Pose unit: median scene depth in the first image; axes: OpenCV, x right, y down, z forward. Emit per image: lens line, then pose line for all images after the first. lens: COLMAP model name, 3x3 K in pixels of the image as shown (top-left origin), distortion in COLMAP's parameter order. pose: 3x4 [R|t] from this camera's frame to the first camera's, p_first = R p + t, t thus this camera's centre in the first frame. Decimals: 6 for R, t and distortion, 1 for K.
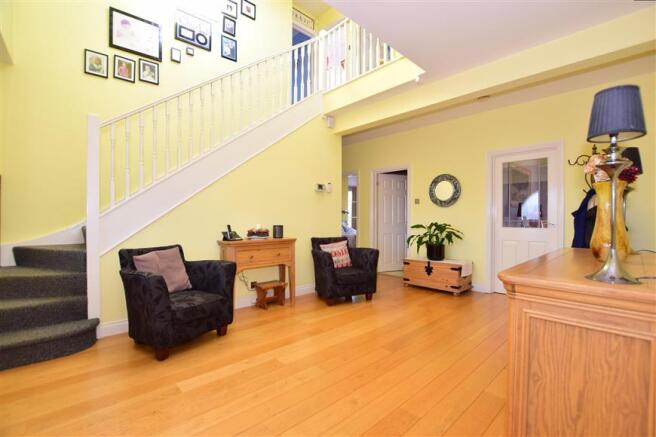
lens RADIAL K [[292.2, 0, 328.0], [0, 292.2, 218.5], [0, 0, 1]] dist [-0.040568, -0.000008]
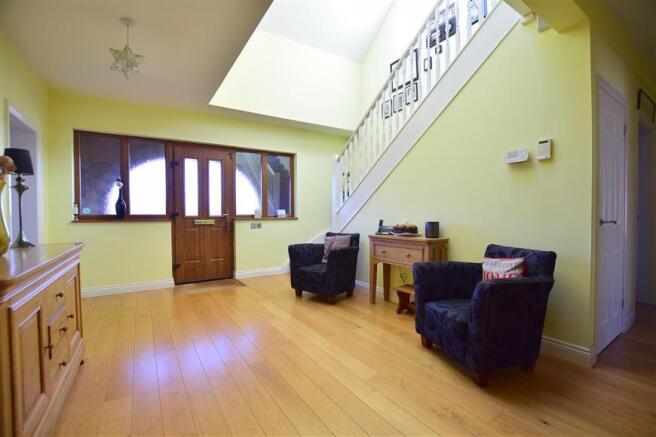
lens RADIAL K [[292.2, 0, 328.0], [0, 292.2, 218.5], [0, 0, 1]] dist [-0.040568, -0.000008]
pose [[-0.175279, 0.003458, -0.984513, 0.674342], [0.003343, 0.999990, 0.002917, 0.012166], [0.984513, -0.002780, -0.175289, 0.897362]]
